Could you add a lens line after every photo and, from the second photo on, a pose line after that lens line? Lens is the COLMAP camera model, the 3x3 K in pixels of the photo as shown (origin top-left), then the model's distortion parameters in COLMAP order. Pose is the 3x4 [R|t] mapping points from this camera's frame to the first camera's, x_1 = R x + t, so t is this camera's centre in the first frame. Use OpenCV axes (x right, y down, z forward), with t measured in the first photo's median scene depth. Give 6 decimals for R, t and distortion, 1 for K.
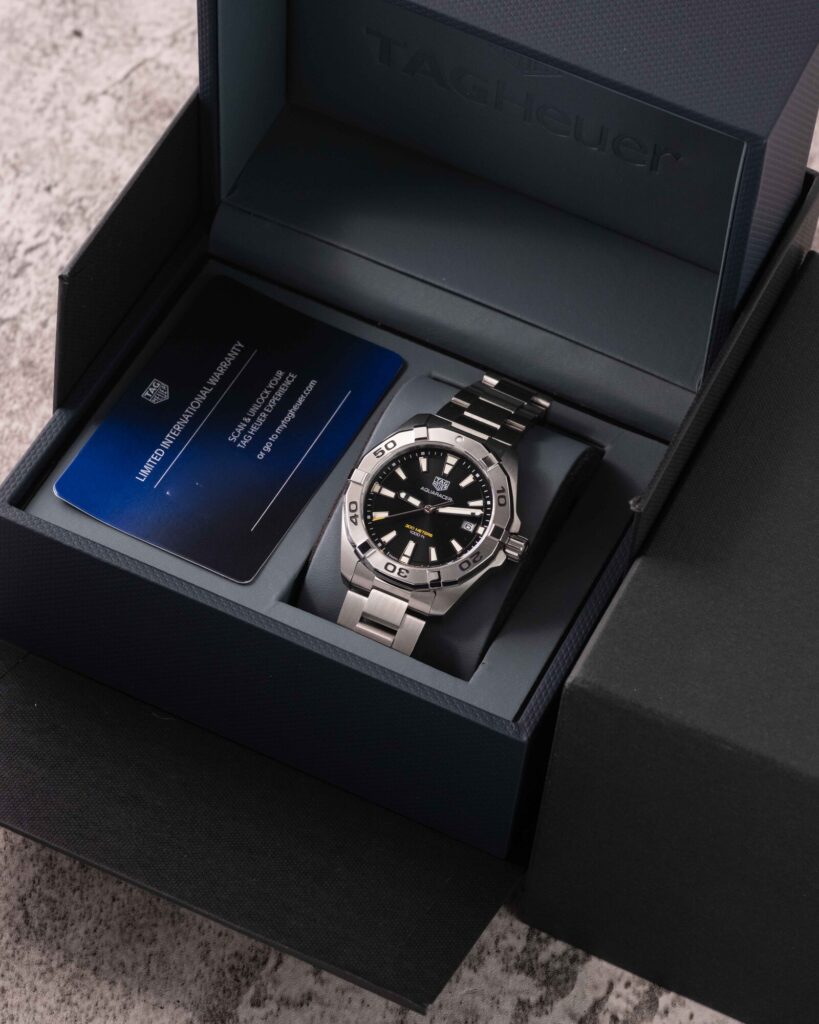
lens RADIAL K [[4985.3, 0, 409.5], [0, 4985.3, 512.0], [0, 0, 1]] dist [0.135181, 7.600630]
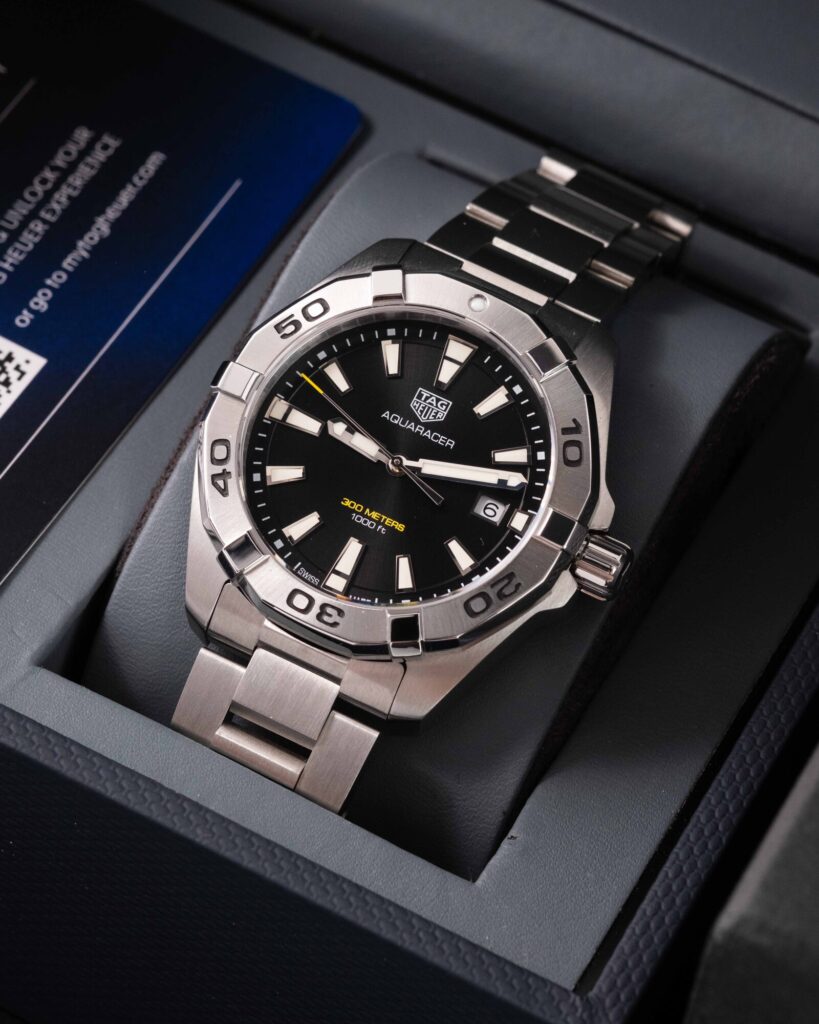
lens RADIAL K [[4985.3, 0, 409.5], [0, 4985.3, 512.0], [0, 0, 1]] dist [0.135181, 7.600630]
pose [[0.999055, 0.042519, -0.009054, 0.008765], [-0.042199, 0.998564, 0.033001, -0.010560], [0.010445, -0.032588, 0.999414, 0.576977]]
